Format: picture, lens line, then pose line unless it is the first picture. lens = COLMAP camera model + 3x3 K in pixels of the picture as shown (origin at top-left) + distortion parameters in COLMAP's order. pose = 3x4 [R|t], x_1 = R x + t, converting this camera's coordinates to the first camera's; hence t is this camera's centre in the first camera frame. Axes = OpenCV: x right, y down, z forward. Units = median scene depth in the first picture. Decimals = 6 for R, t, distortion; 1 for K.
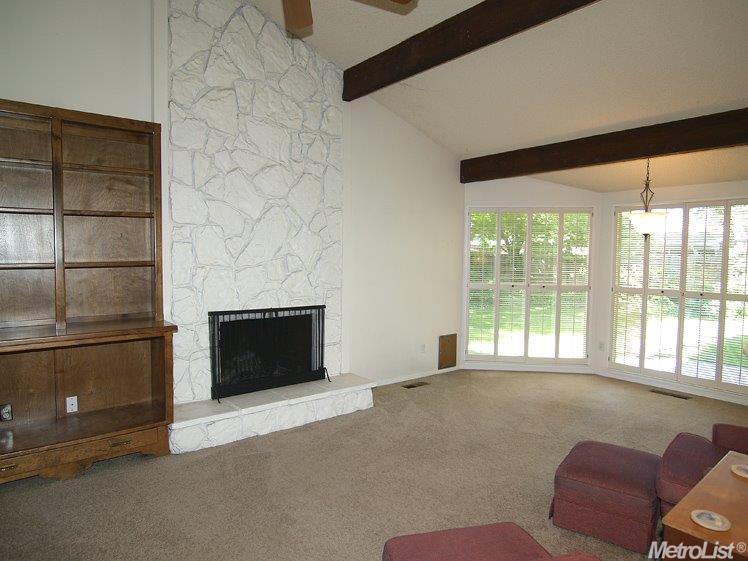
lens RADIAL K [[473.9, 0, 369.7], [0, 473.9, 279.7], [0, 0, 1]] dist [-0.019295, 0.000399]
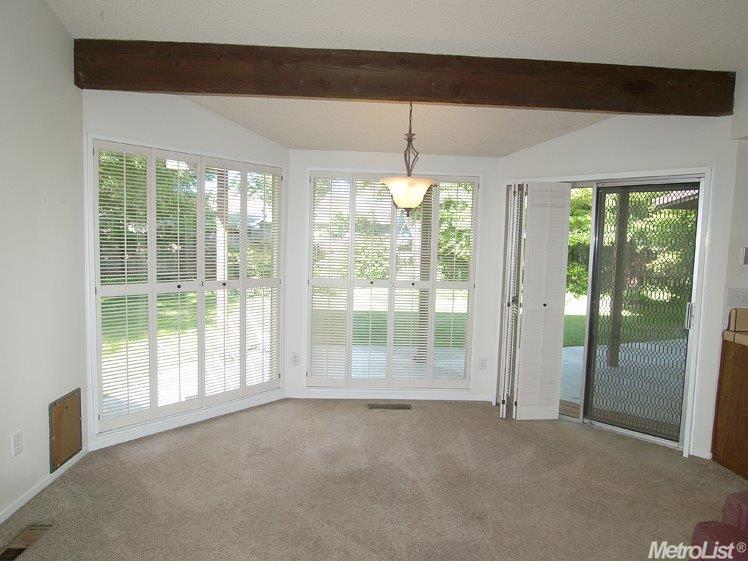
lens RADIAL K [[473.9, 0, 369.7], [0, 473.9, 279.7], [0, 0, 1]] dist [-0.019295, 0.000399]
pose [[0.584621, -0.062133, 0.808924, -0.039535], [0.024325, 0.997957, 0.059072, -0.026201], [-0.810942, -0.014858, 0.584938, 0.508912]]
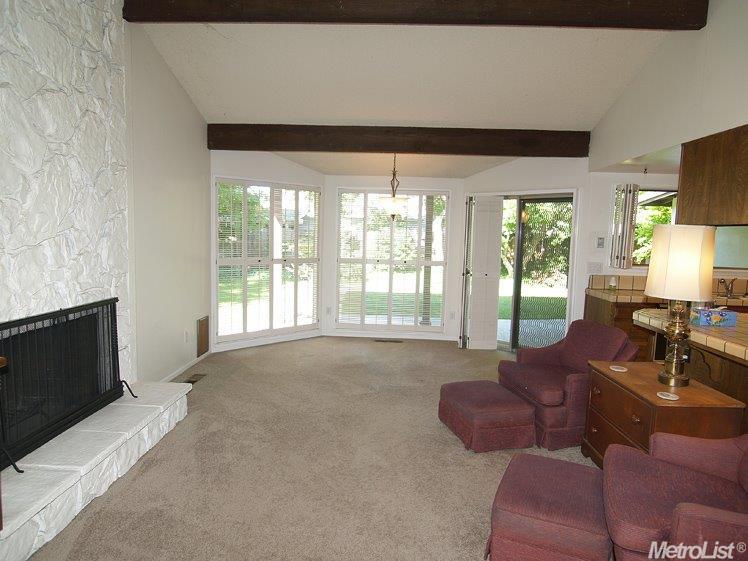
lens RADIAL K [[473.9, 0, 369.7], [0, 473.9, 279.7], [0, 0, 1]] dist [-0.019295, 0.000399]
pose [[0.653414, -0.069718, 0.753783, -0.330610], [0.023484, 0.997138, 0.071869, -0.014913], [-0.756636, -0.029259, 0.653181, 0.190835]]
